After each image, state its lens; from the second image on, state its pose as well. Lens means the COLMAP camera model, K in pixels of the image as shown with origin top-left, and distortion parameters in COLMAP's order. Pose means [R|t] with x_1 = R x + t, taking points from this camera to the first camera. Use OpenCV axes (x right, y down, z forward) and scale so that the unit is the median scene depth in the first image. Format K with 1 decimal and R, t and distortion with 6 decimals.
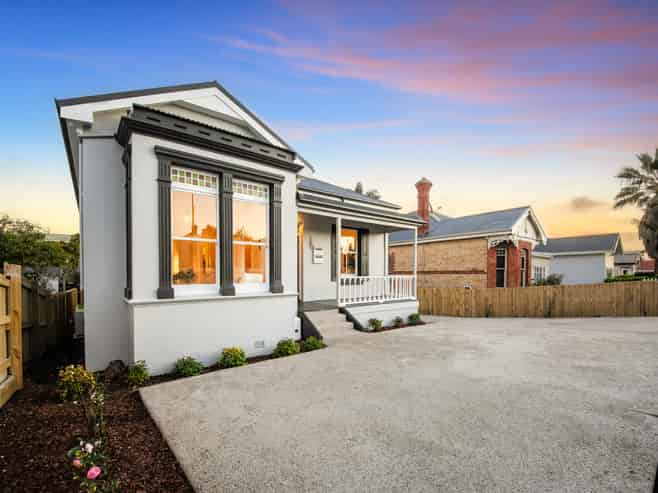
lens RADIAL K [[305.7, 0, 329.2], [0, 305.7, 278.7], [0, 0, 1]] dist [0.024161, -0.000003]
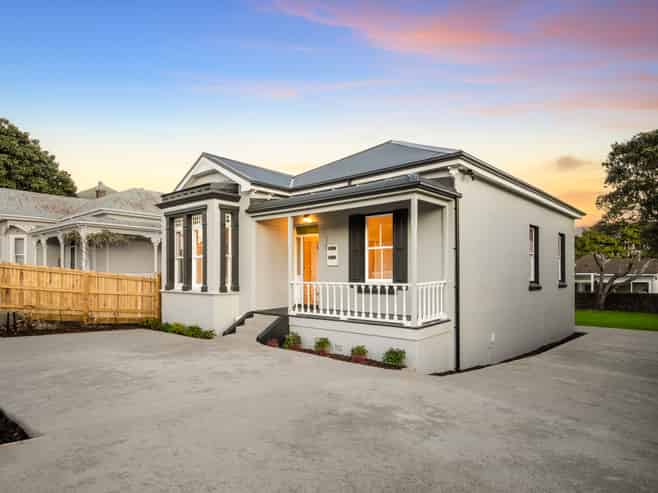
lens RADIAL K [[398.2, 0, 329.8], [0, 398.2, 275.1], [0, 0, 1]] dist [0.000648, 0.000121]
pose [[0.143225, -0.006657, -0.989668, 1.204888], [-0.021104, 0.999729, -0.009779, -0.015528], [0.989465, 0.022286, 0.143045, 0.953794]]
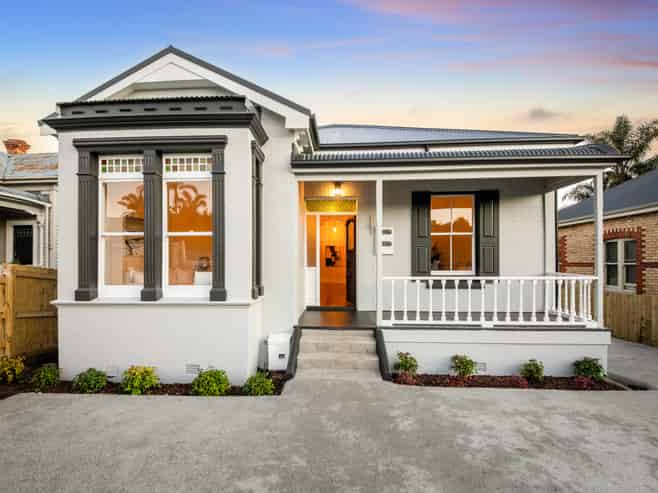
lens RADIAL K [[350.7, 0, 327.9], [0, 350.7, 260.2], [0, 0, 1]] dist [-0.000460, -0.000673]
pose [[0.742064, -0.009112, -0.670268, 0.422242], [-0.009287, 0.999672, -0.023872, -0.022453], [0.670265, 0.023940, 0.741736, 0.420069]]
